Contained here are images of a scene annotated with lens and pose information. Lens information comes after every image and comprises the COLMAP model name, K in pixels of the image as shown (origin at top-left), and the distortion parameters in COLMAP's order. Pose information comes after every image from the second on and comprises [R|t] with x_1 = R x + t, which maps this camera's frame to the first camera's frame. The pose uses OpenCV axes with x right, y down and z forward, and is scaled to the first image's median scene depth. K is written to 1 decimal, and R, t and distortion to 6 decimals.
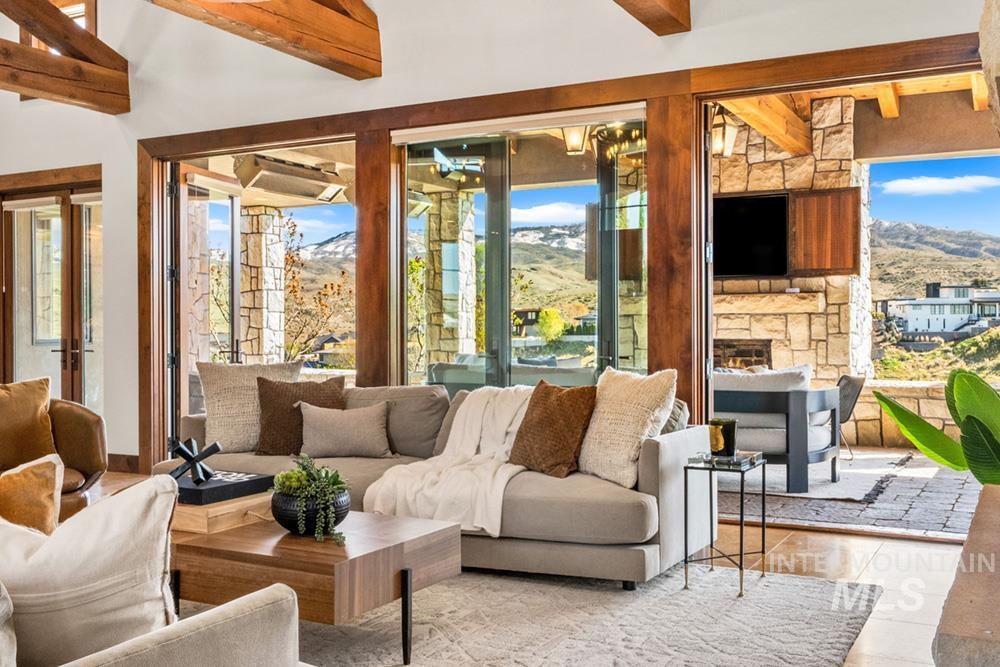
lens RADIAL K [[1012.3, 0, 500.0], [0, 1012.3, 333.5], [0, 0, 1]] dist [-0.011891, 0.015246]
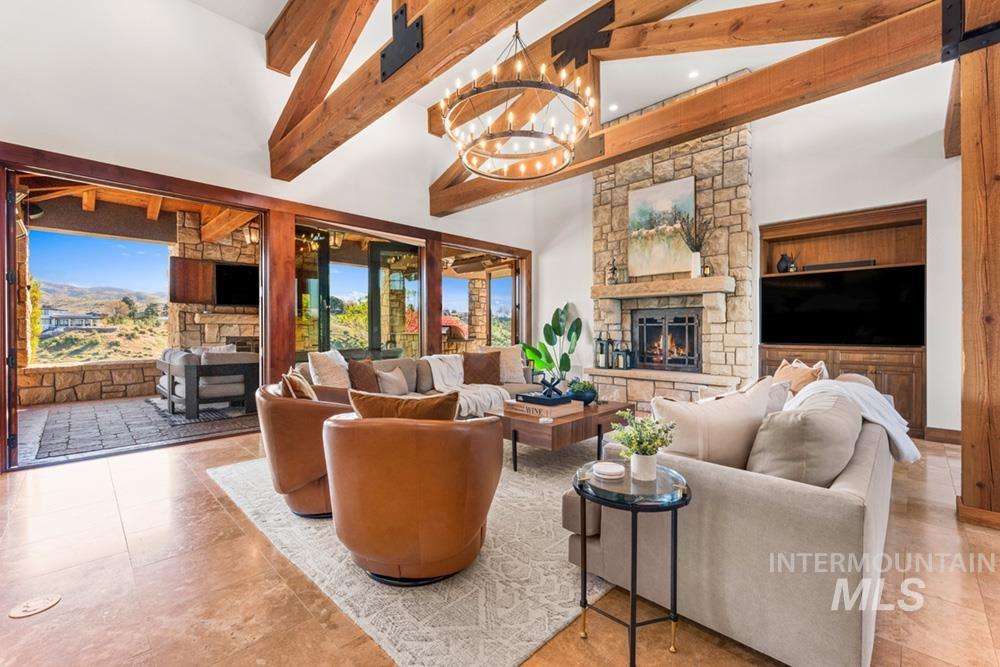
lens RADIAL K [[420.6, 0, 498.2], [0, 420.6, 332.1], [0, 0, 1]] dist [-0.000884, -0.000317]
pose [[0.287192, 0.000029, 0.957873, -0.470880], [0.005342, 0.999984, -0.001632, 0.000809], [-0.957858, 0.005586, 0.287187, 0.311063]]
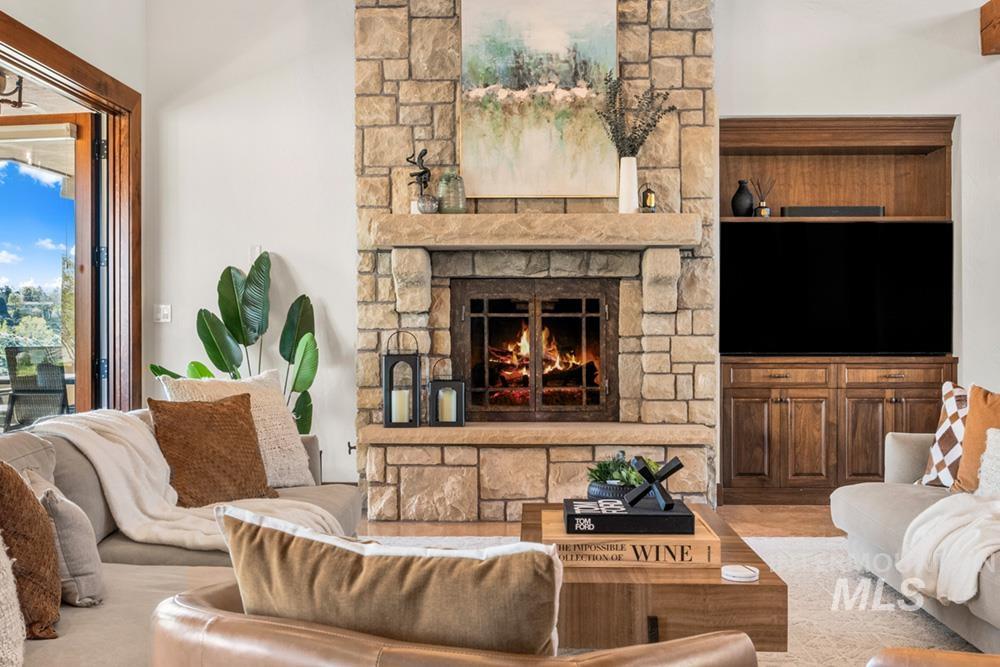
lens RADIAL K [[1012.3, 0, 500.0], [0, 1012.3, 333.5], [0, 0, 1]] dist [-0.011891, 0.015246]
pose [[-0.443753, 0.000790, 0.896149, -0.376925], [0.008735, 0.999956, 0.003444, -0.000691], [-0.896107, 0.009356, -0.443740, 0.554965]]
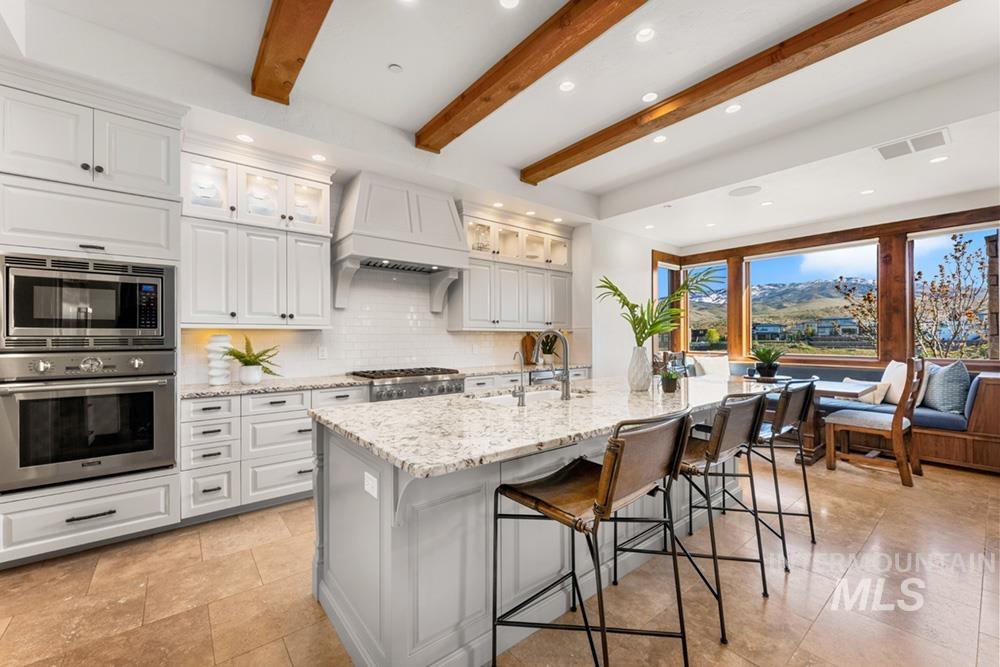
lens RADIAL K [[400.3, 0, 500.0], [0, 400.3, 333.5], [0, 0, 1]] dist [0.000344, 0.000004]
pose [[0.920356, -0.003700, -0.391063, -0.794772], [-0.002249, 0.999889, -0.014753, -0.014374], [0.391074, 0.014458, 0.920246, 0.553427]]
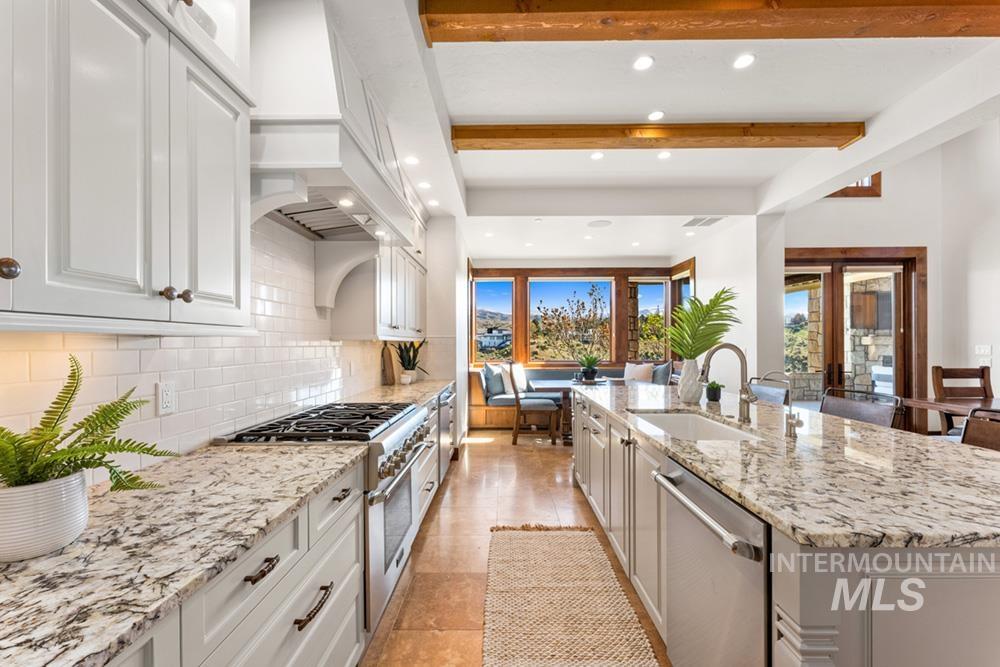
lens RADIAL K [[403.3, 0, 501.0], [0, 403.3, 343.5], [0, 0, 1]] dist [0.001309, -0.000228]
pose [[0.886685, 0.000786, 0.462373, -1.055731], [0.002870, 0.999970, -0.007203, -0.019026], [-0.462364, 0.007713, 0.886657, 0.651583]]
